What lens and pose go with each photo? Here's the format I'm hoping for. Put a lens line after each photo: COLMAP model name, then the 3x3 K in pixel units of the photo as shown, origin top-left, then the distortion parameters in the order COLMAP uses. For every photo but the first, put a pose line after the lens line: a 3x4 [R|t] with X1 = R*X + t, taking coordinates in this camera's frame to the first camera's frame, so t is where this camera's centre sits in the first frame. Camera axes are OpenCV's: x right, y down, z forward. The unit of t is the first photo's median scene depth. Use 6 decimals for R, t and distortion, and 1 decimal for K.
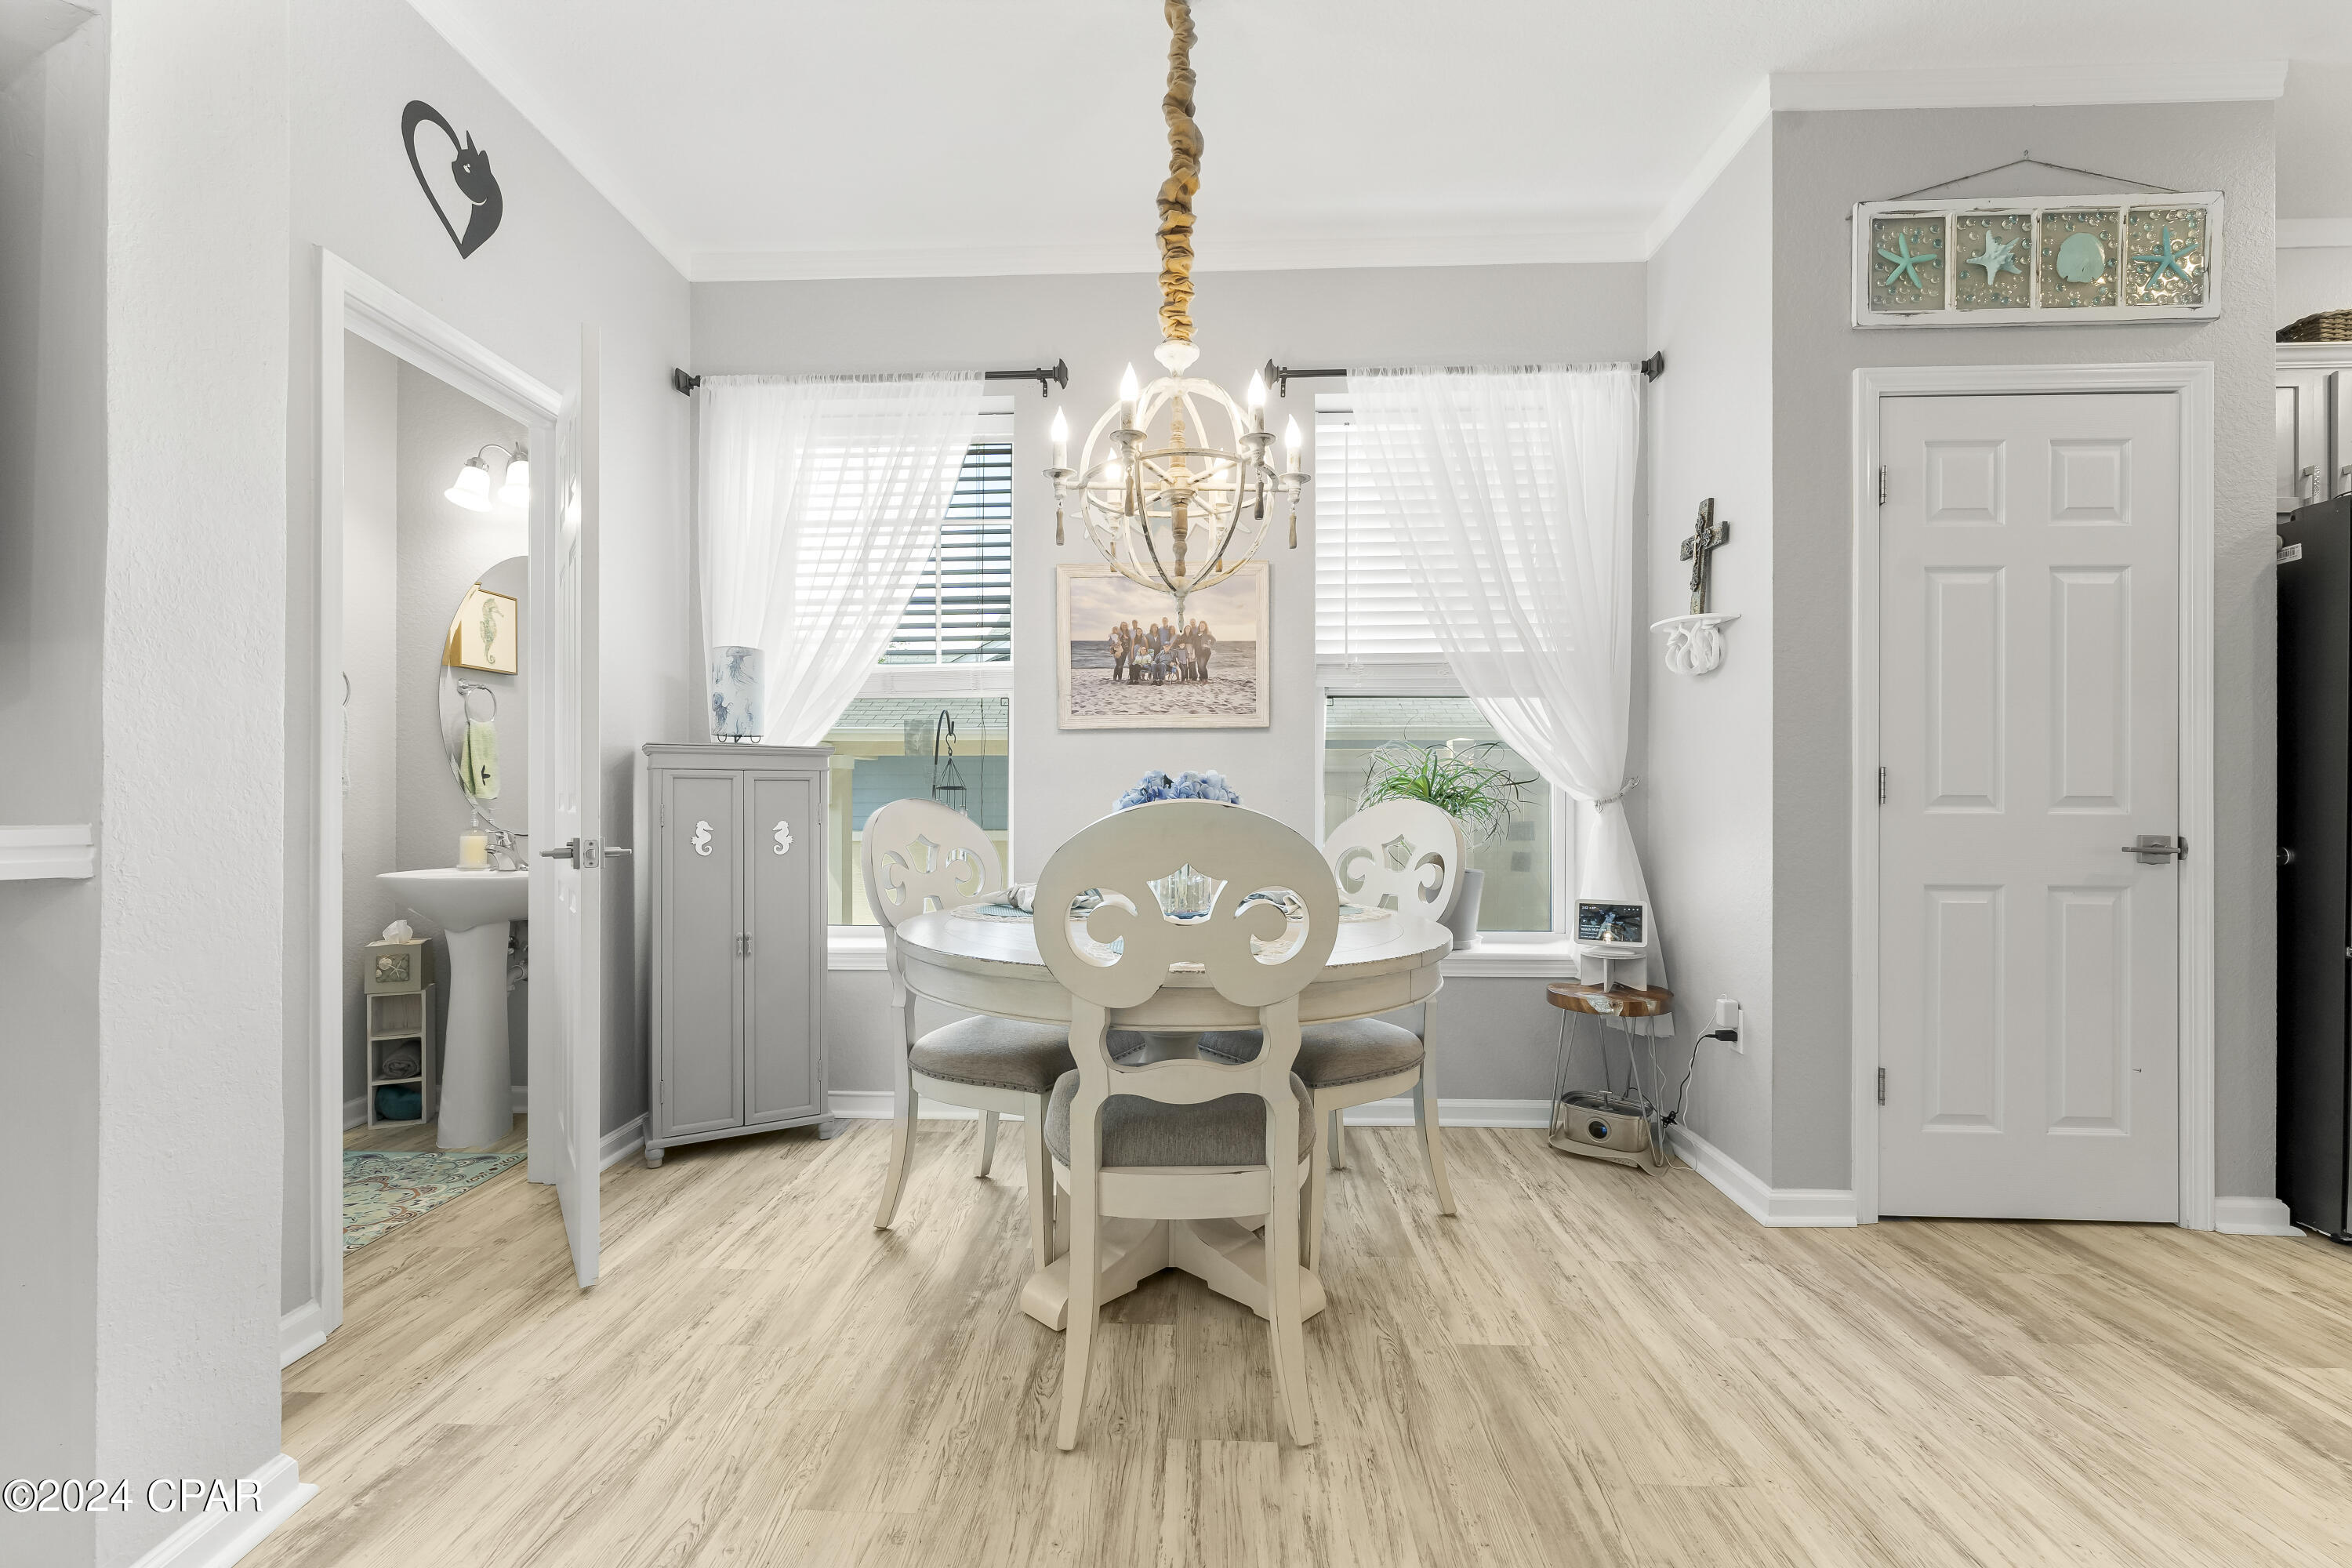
lens RADIAL K [[1007.6, 0, 1156.0], [0, 1007.6, 791.5], [0, 0, 1]] dist [-0.003305, -0.000264]
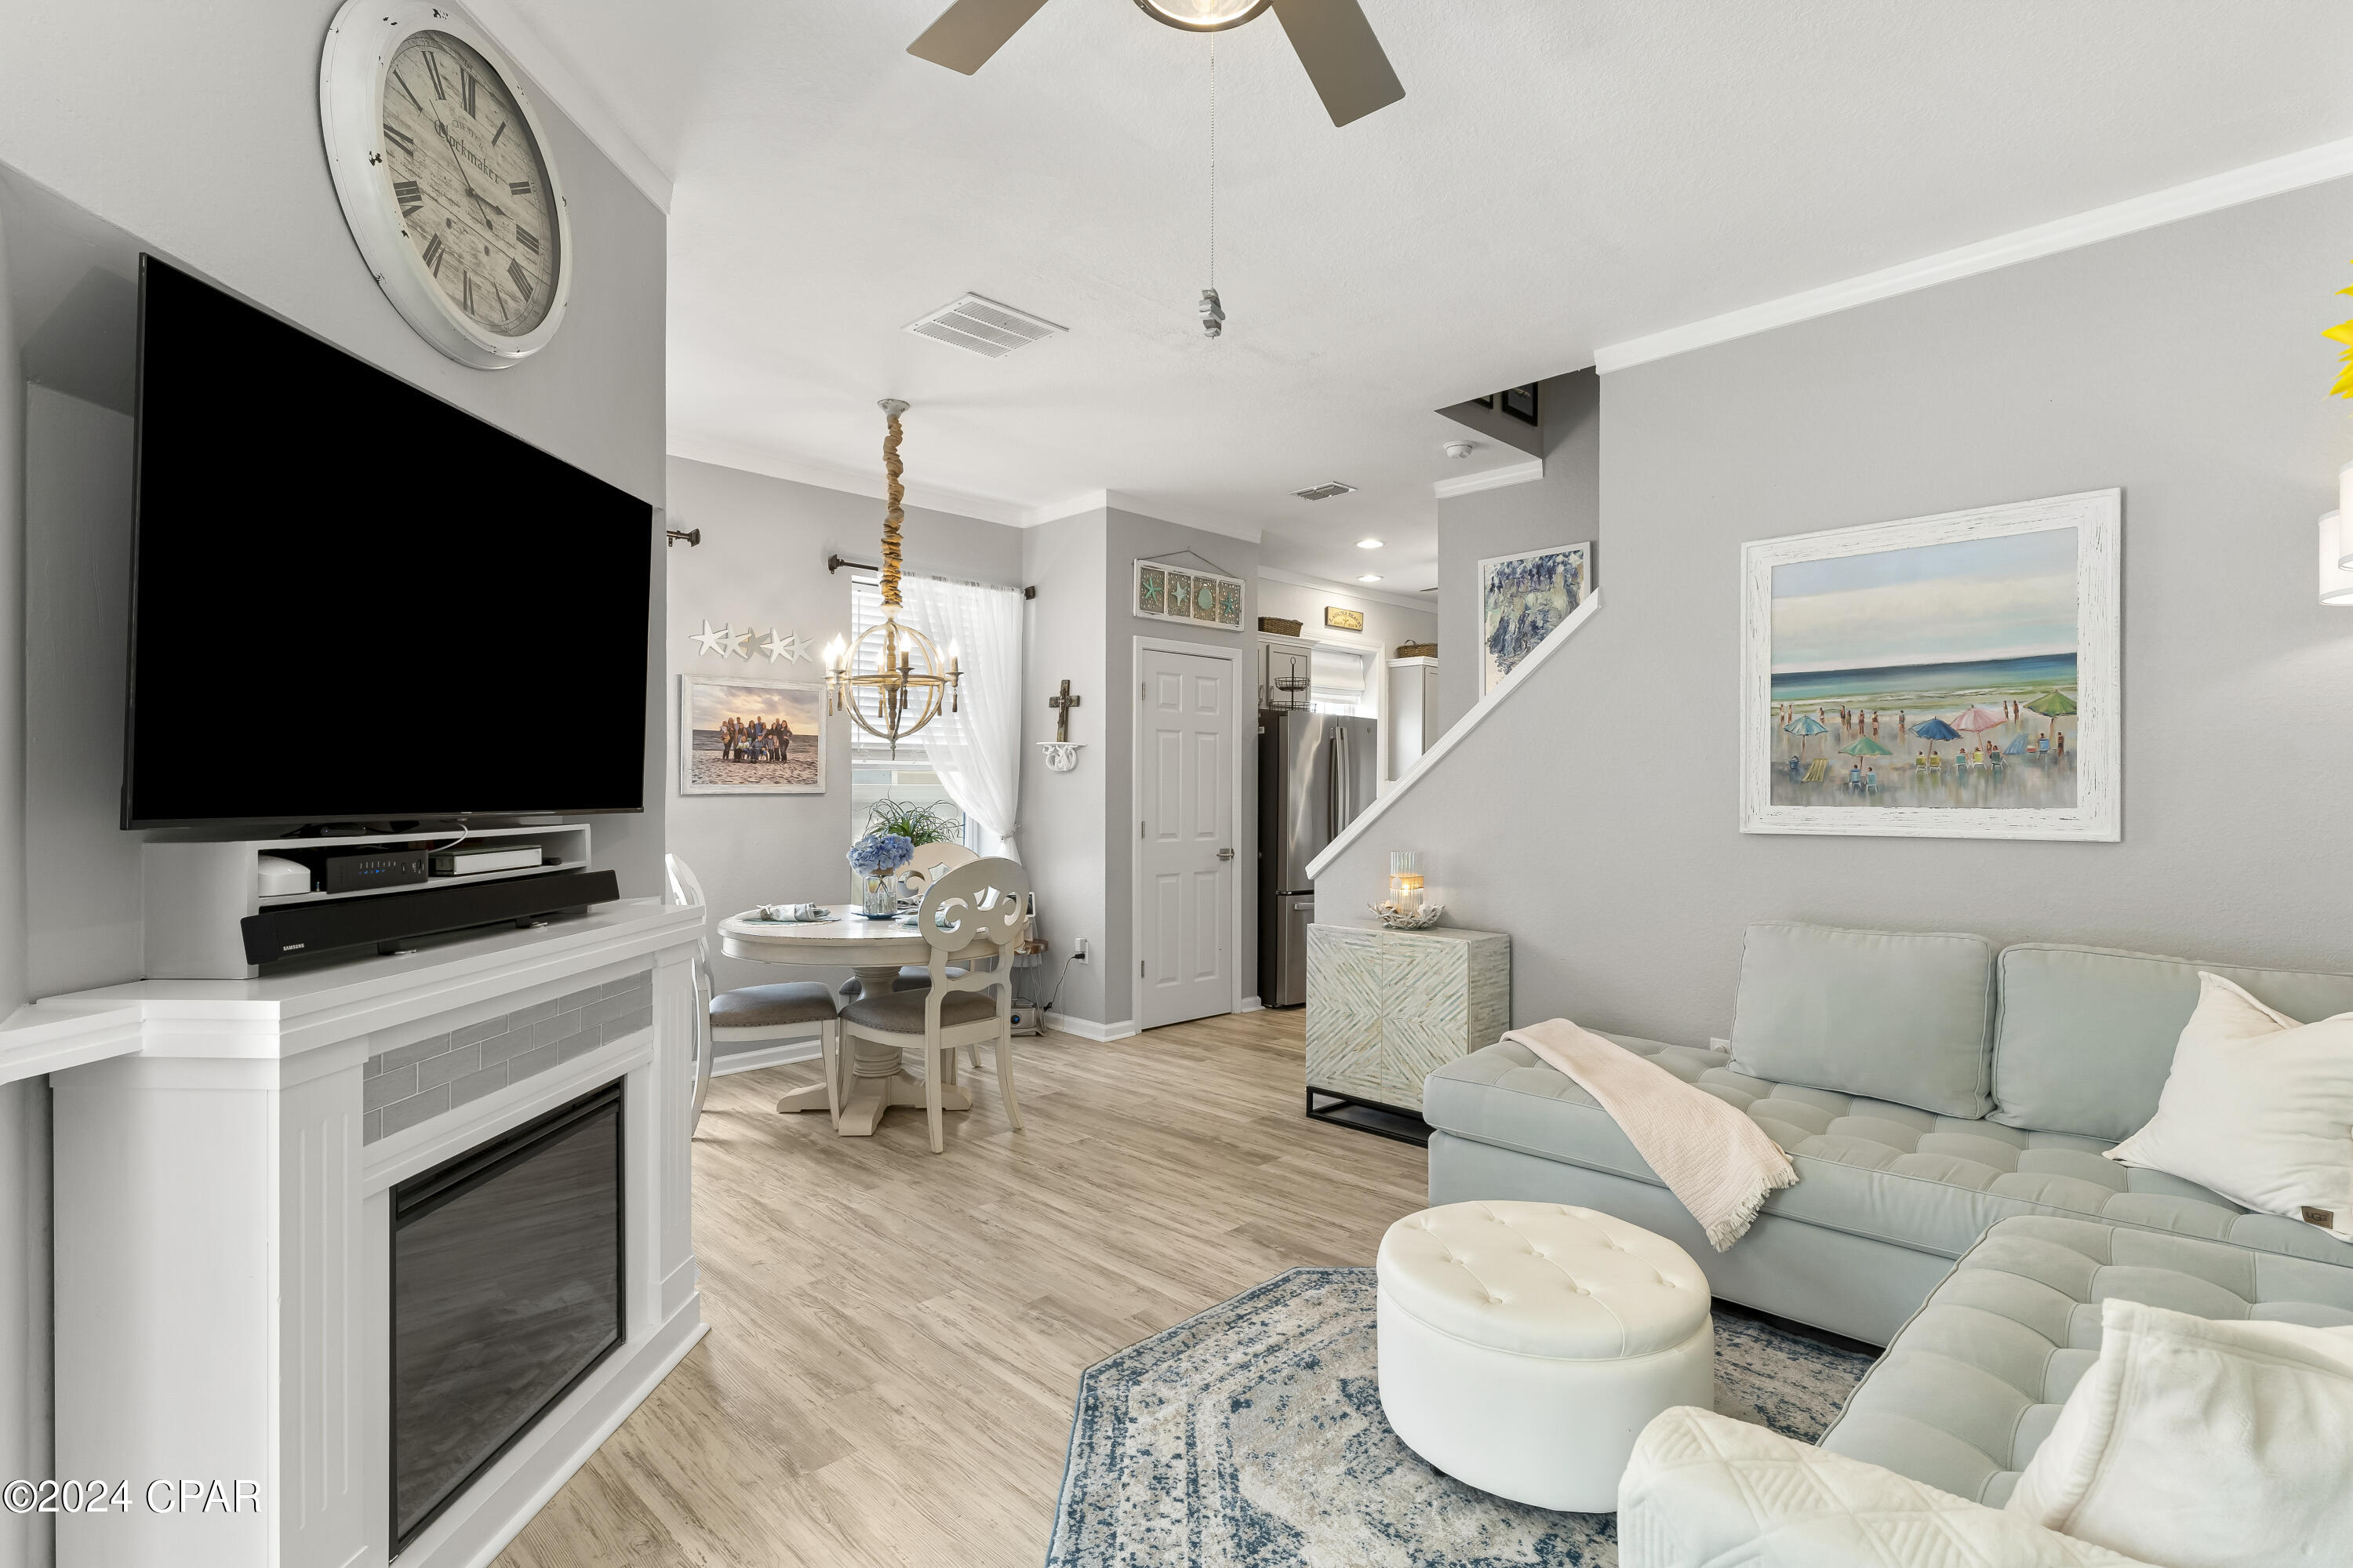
lens RADIAL K [[1114.3, 0, 1168.9], [0, 1114.3, 788.5], [0, 0, 1]] dist [-0.005772, -0.000901]
pose [[0.677315, 0.003140, 0.735686, -1.001968], [-0.004167, 0.999991, -0.000431, -0.094681], [-0.735681, -0.002774, 0.677322, -0.661925]]
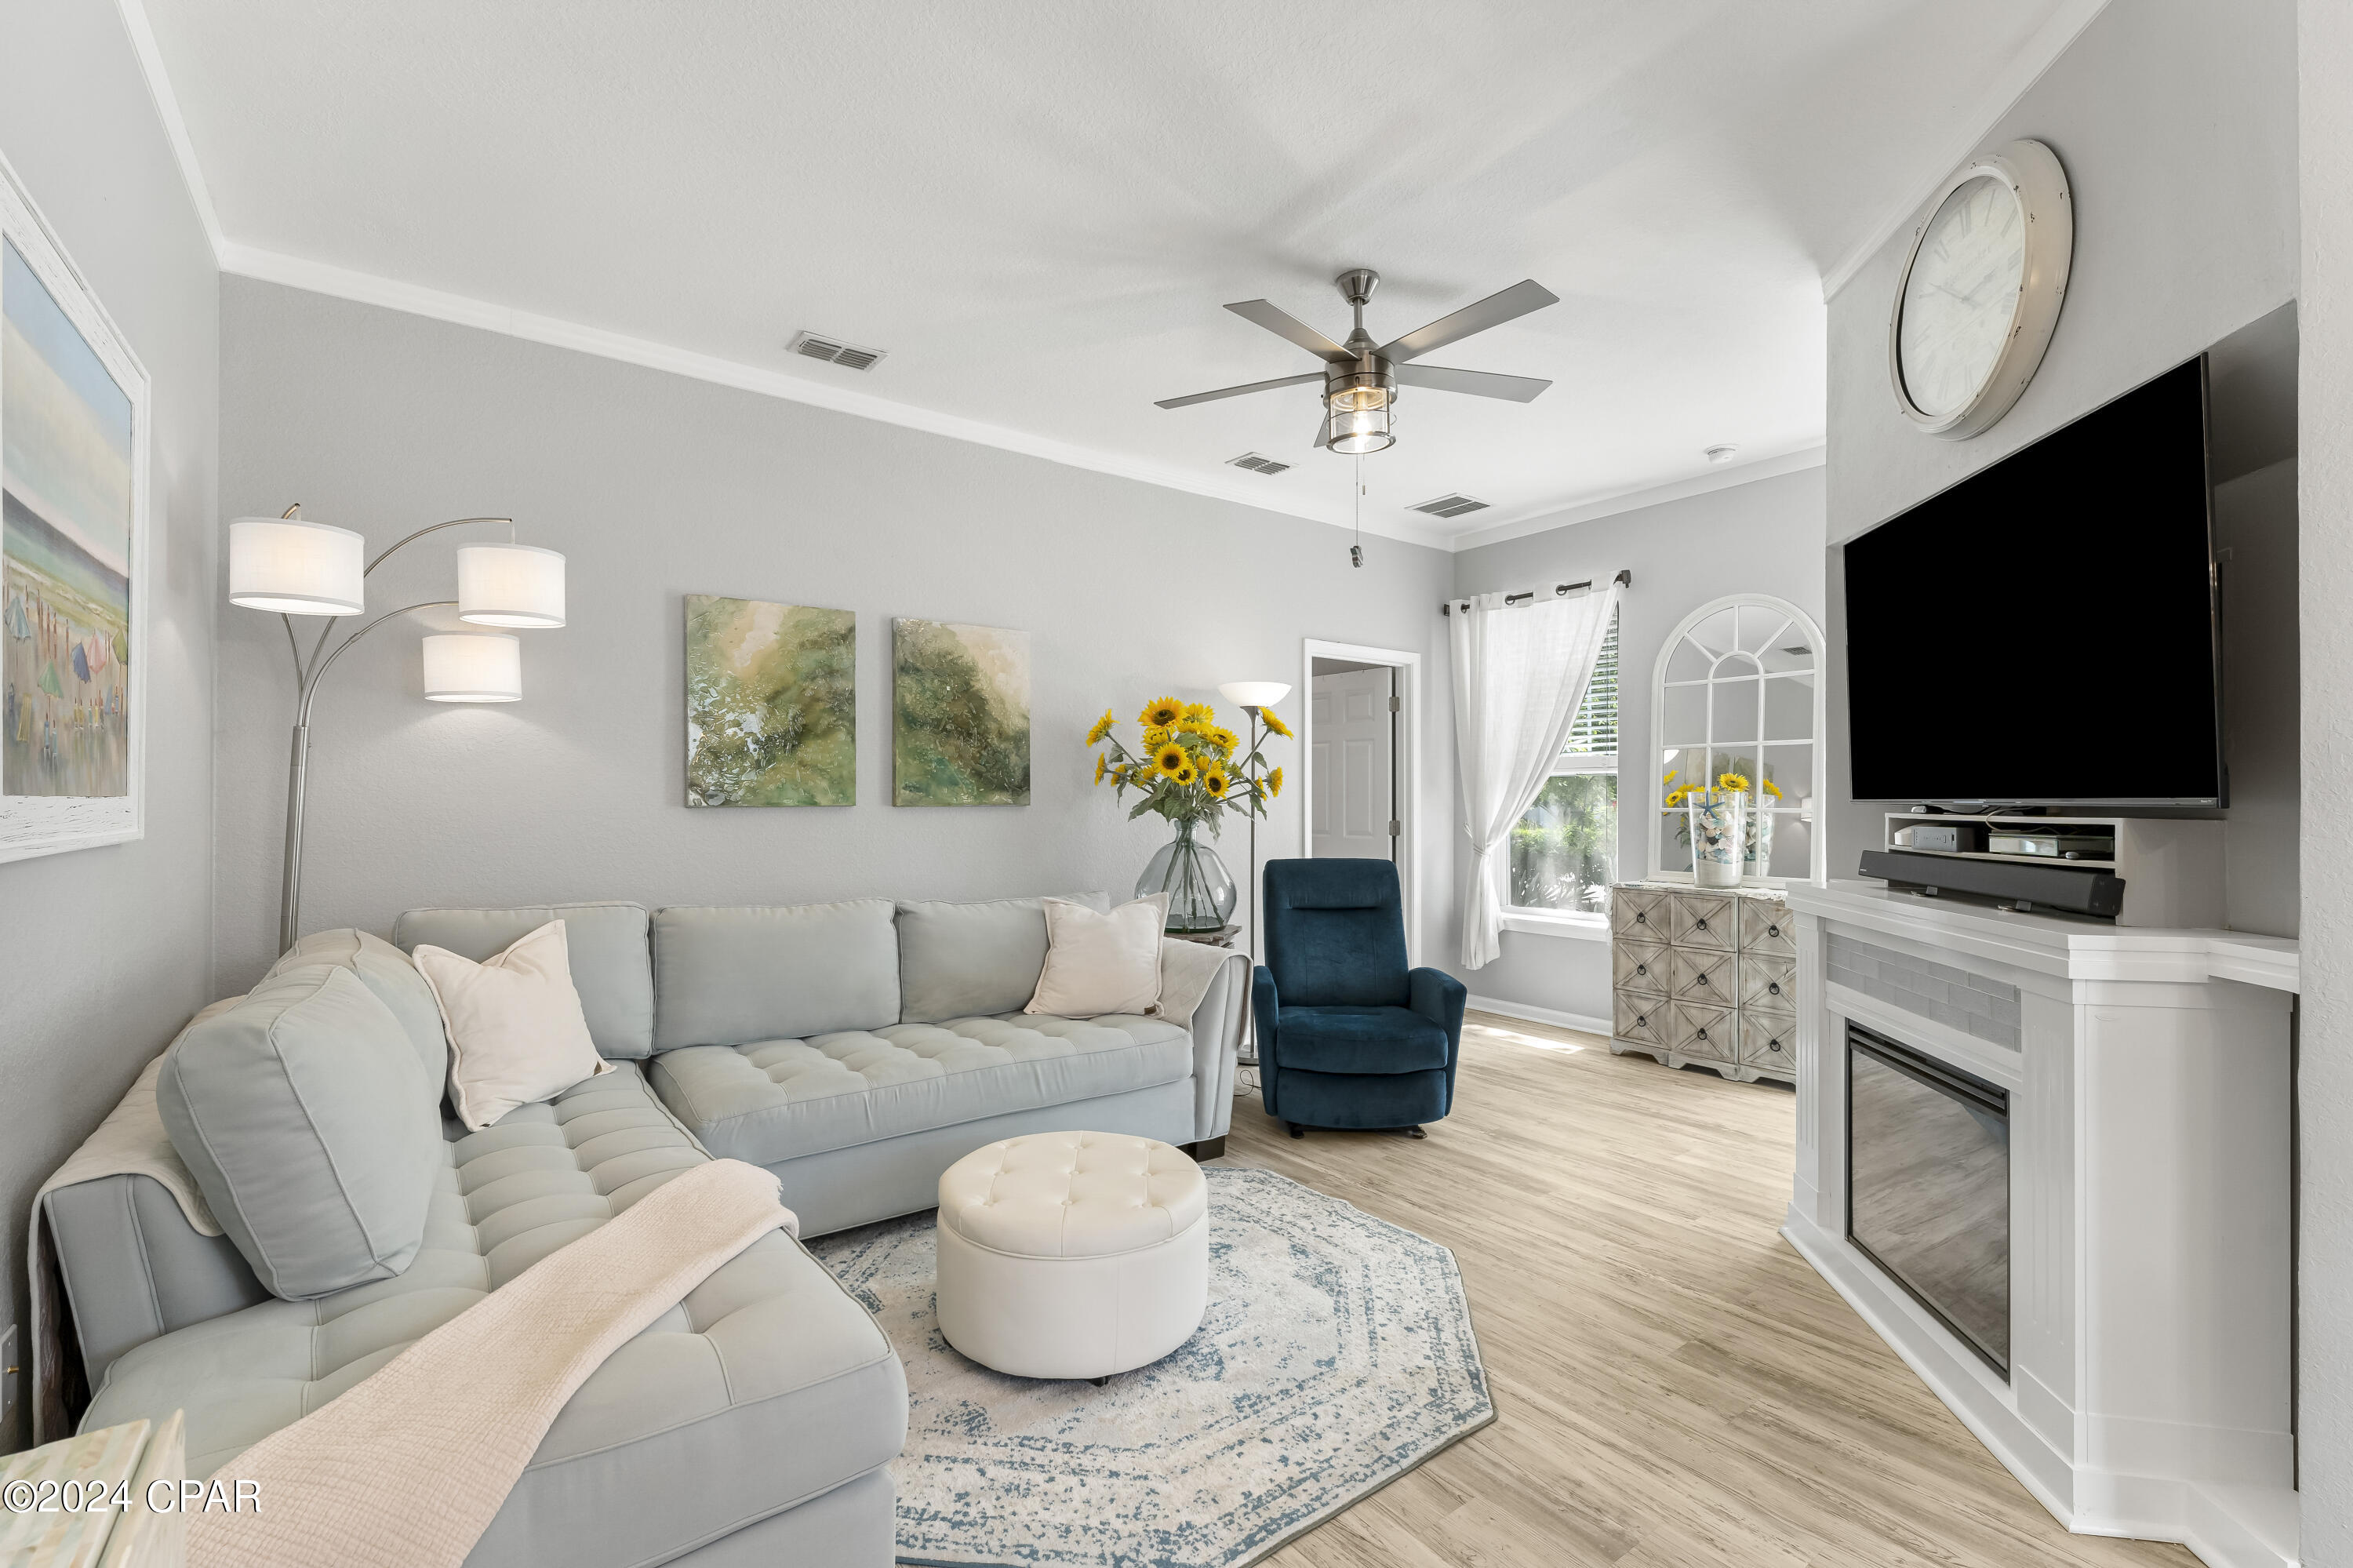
lens RADIAL K [[1008.0, 0, 1164.7], [0, 1008.0, 793.0], [0, 0, 1]] dist [-0.003305, -0.000264]
pose [[-0.781581, -0.005395, -0.623780, 0.404817], [-0.000115, 0.999964, -0.008504, -0.073968], [0.623804, -0.006575, -0.781553, 0.541373]]
